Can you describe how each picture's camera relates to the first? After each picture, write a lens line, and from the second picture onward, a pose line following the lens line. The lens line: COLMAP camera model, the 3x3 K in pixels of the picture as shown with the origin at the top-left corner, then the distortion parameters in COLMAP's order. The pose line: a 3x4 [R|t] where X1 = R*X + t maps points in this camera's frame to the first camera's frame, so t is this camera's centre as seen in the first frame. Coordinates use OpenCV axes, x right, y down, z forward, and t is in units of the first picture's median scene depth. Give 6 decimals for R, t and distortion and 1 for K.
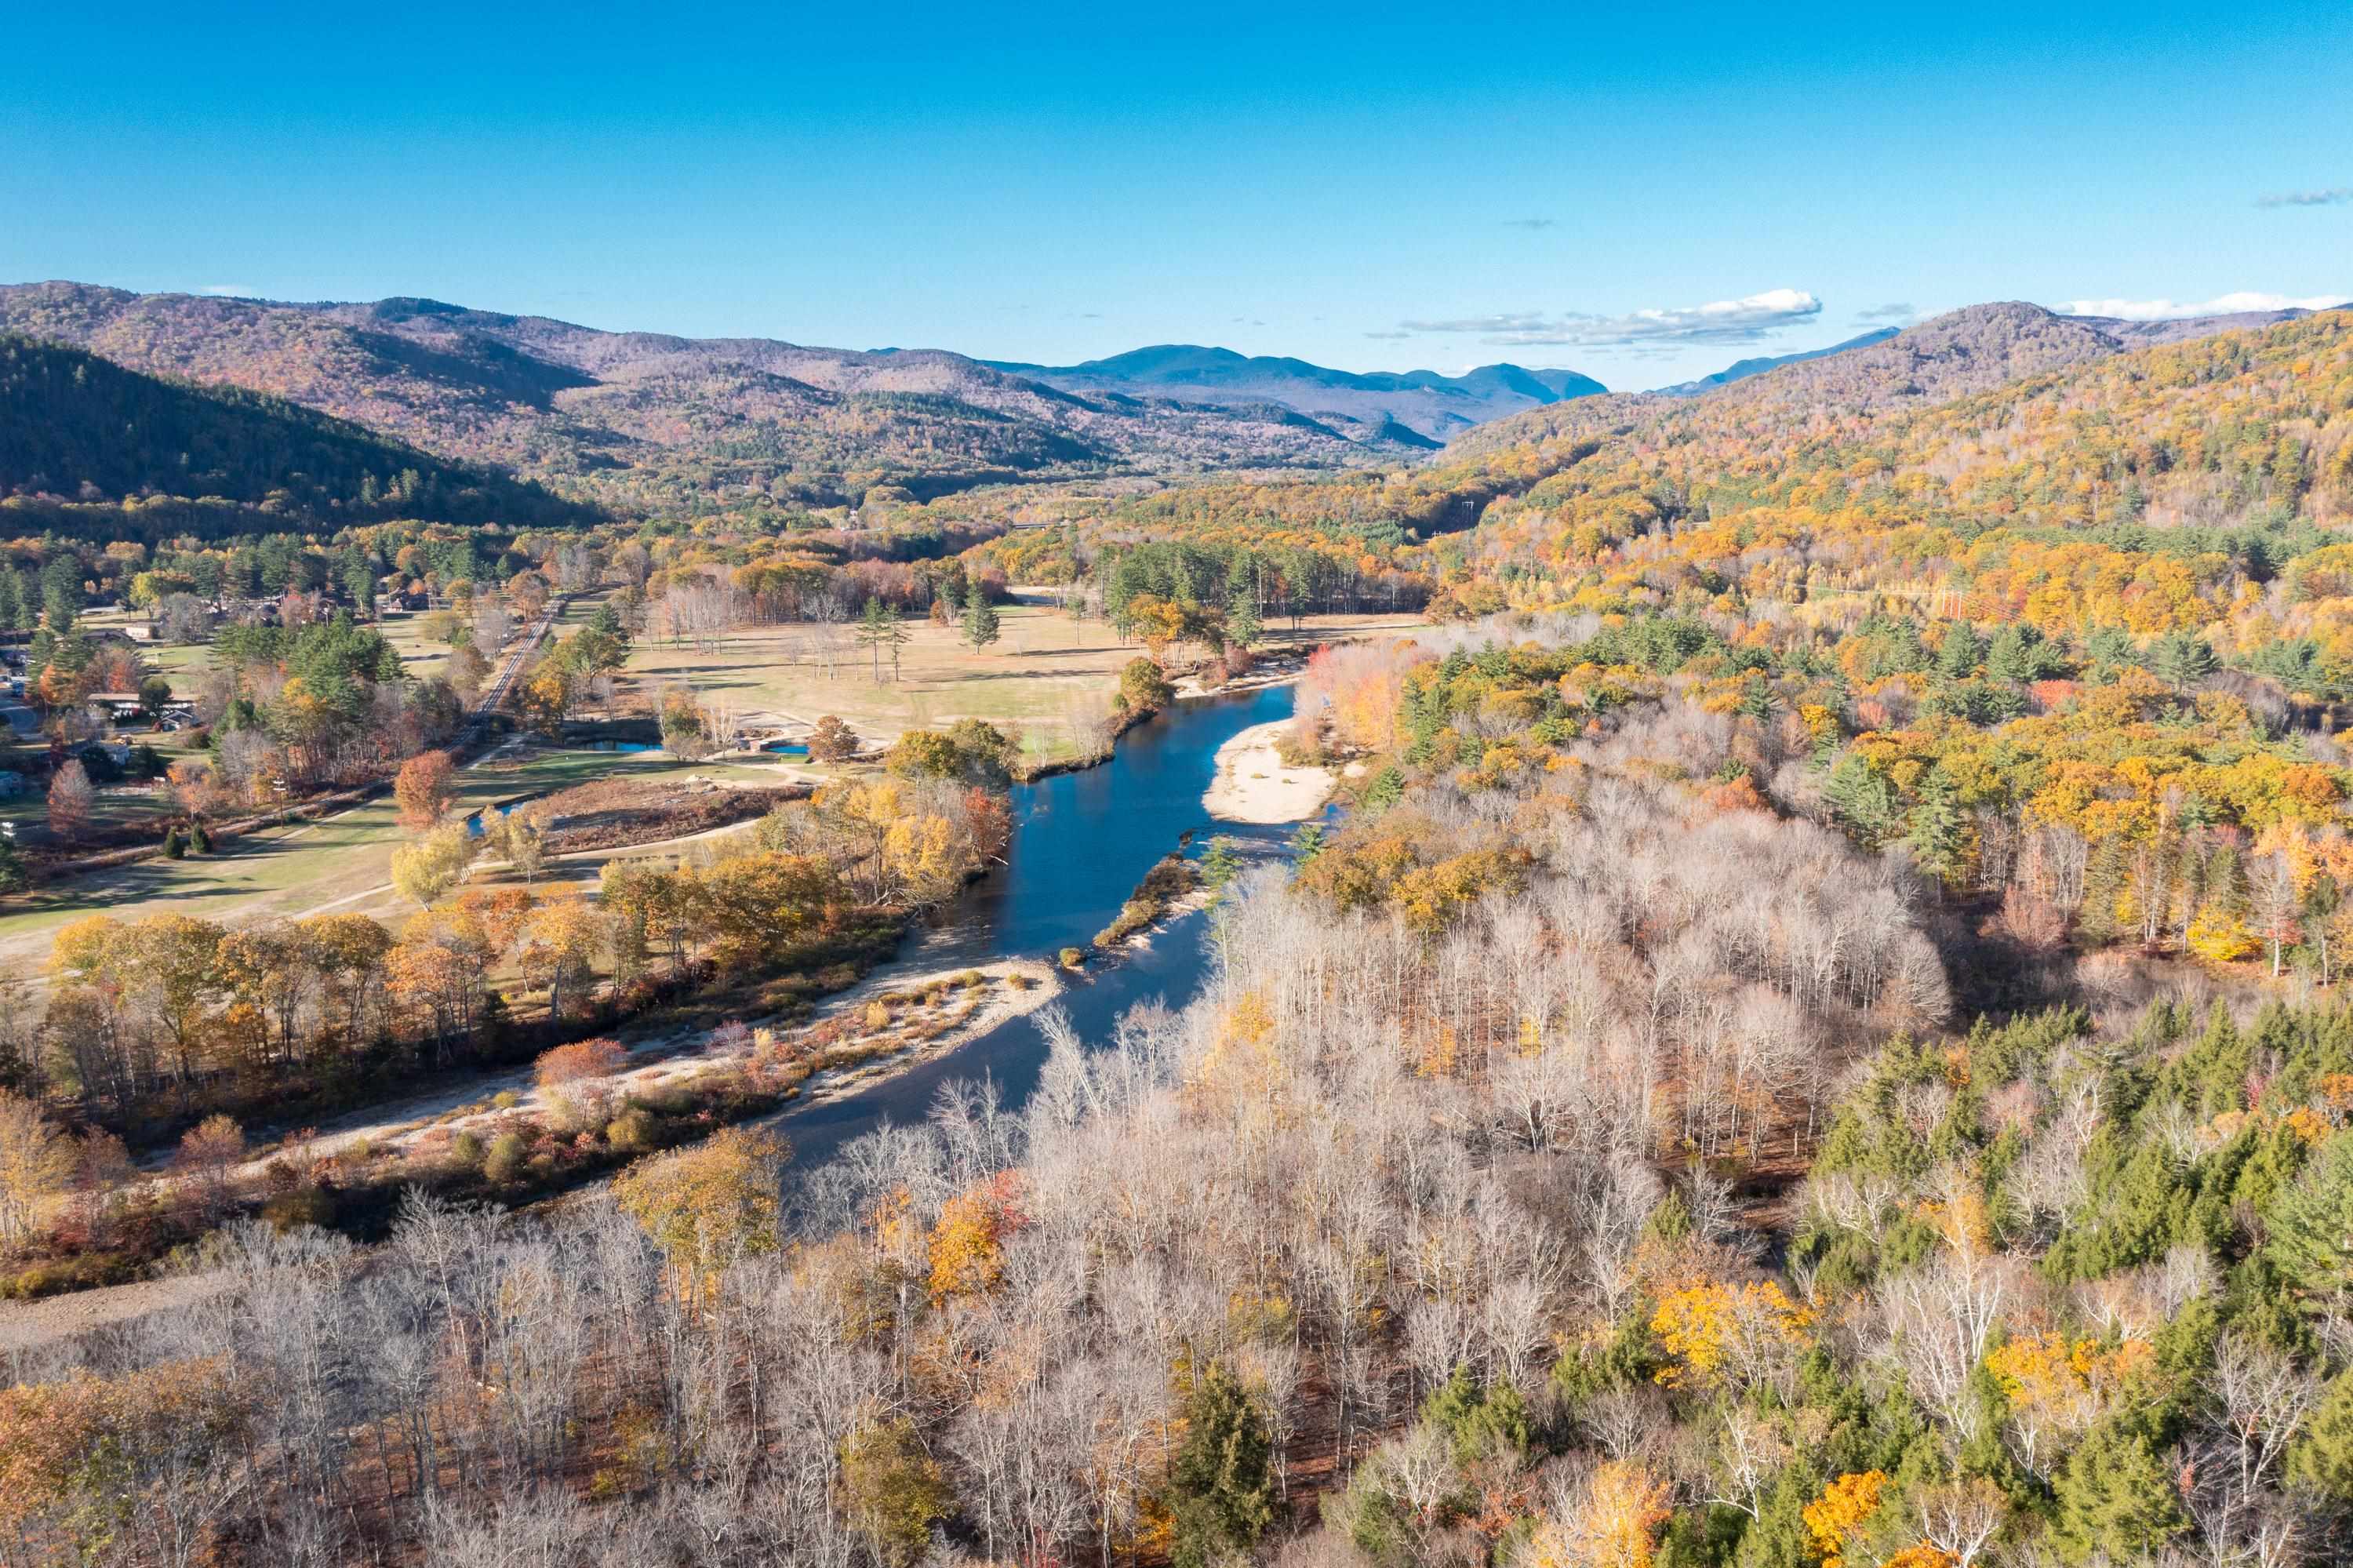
lens RADIAL K [[1837.6, 0, 1176.5], [0, 1837.6, 784.0], [0, 0, 1]] dist [-0.029209, 0.020991]
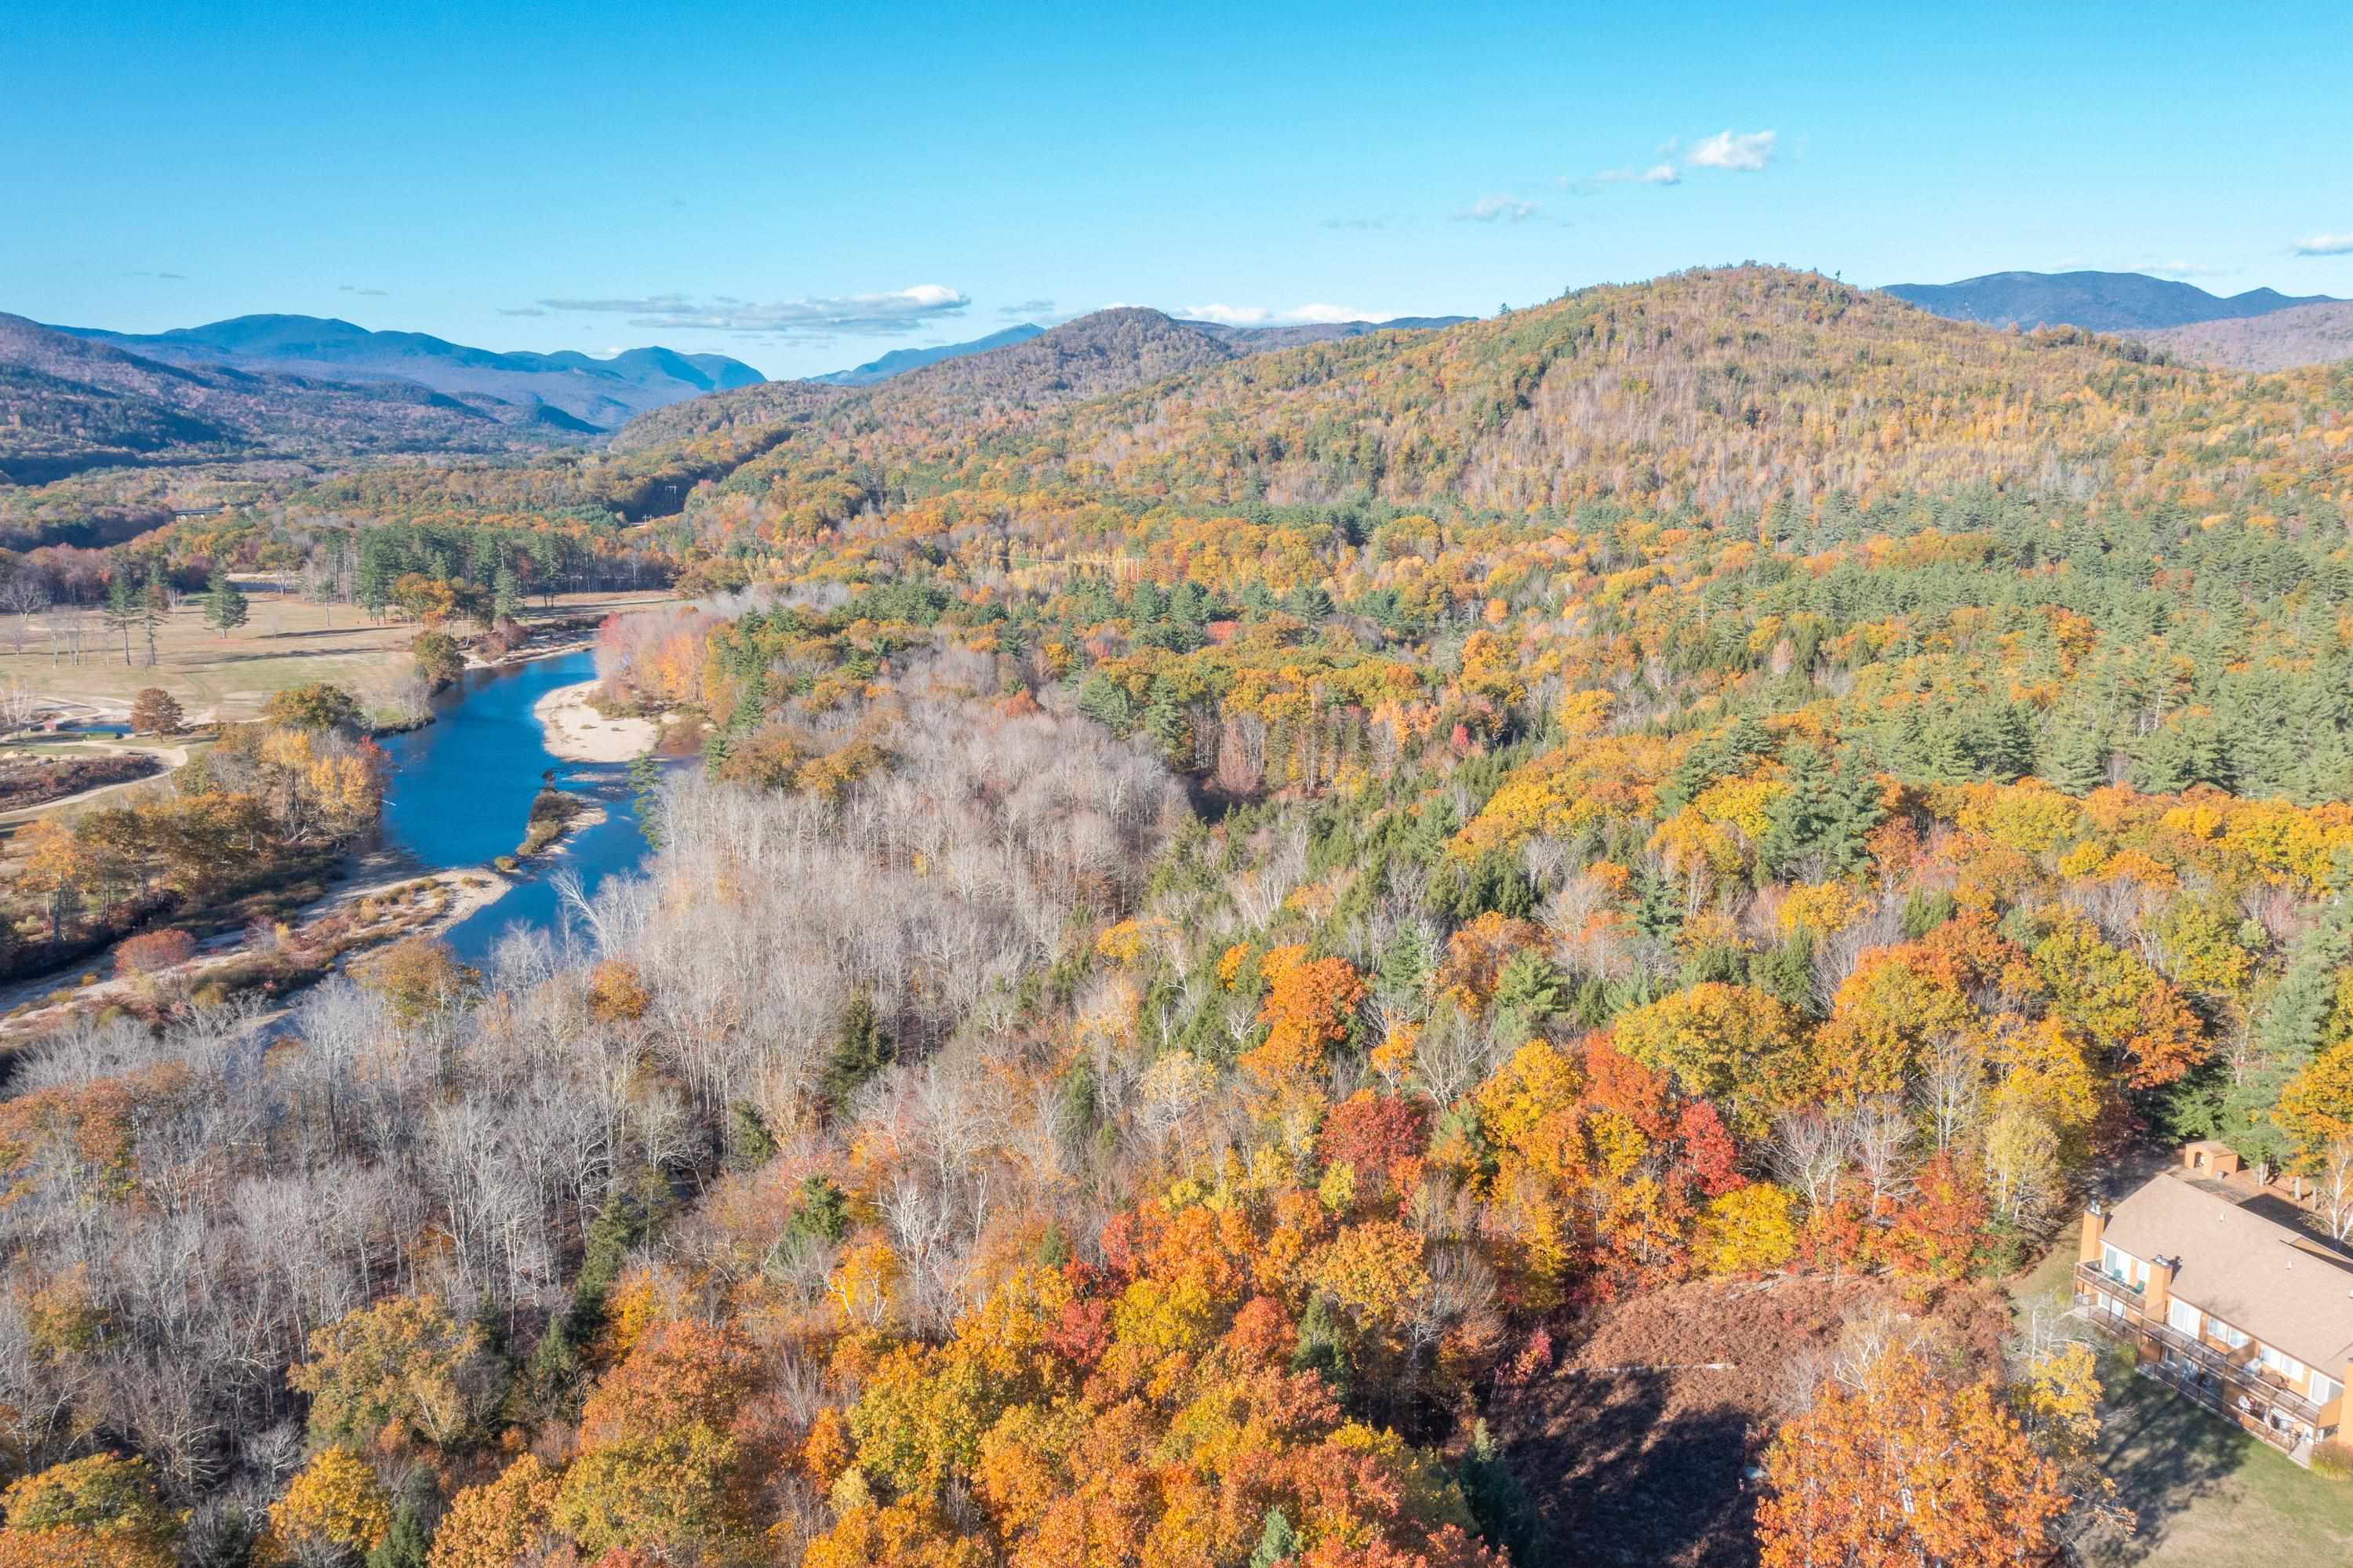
lens RADIAL K [[1837.6, 0, 1176.5], [0, 1837.6, 784.0], [0, 0, 1]] dist [-0.029209, 0.020991]
pose [[0.904018, -0.064517, 0.422598, -0.055969], [0.061562, 0.997890, 0.020652, 0.015840], [-0.423039, 0.007346, 0.906082, -0.084873]]
